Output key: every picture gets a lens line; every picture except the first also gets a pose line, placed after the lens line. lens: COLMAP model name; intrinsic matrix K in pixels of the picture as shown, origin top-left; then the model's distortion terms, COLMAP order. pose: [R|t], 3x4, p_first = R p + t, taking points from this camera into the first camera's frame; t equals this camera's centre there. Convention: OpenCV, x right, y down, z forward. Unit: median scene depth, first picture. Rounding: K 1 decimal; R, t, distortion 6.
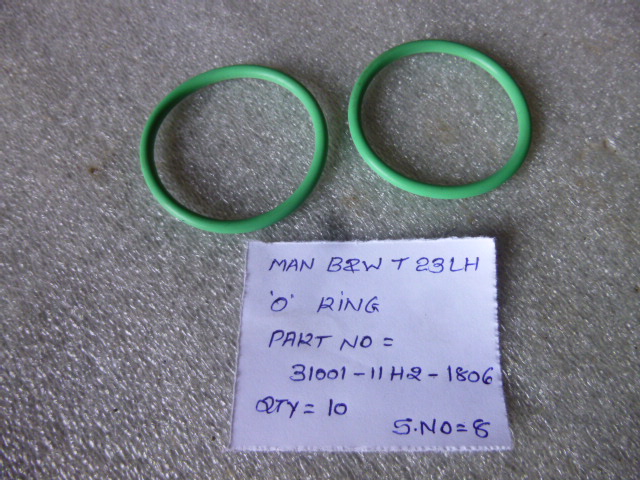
lens RADIAL K [[460.1, 0, 321.8], [0, 460.1, 240.6], [0, 0, 1]] dist [-0.080409, 0.029236]
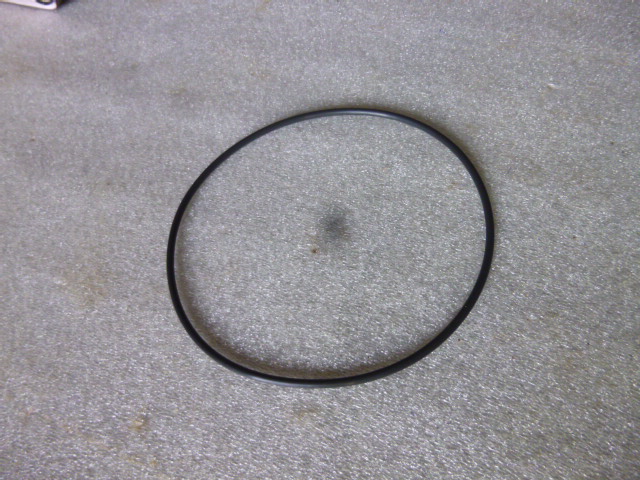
lens RADIAL K [[460.1, 0, 324.6], [0, 460.1, 238.1], [0, 0, 1]] dist [-0.080409, 0.029236]
pose [[0.849974, -0.520809, 0.079387, -0.601874], [0.526819, 0.840960, -0.123481, 0.039468], [-0.002451, 0.146778, 0.989166, -0.703150]]
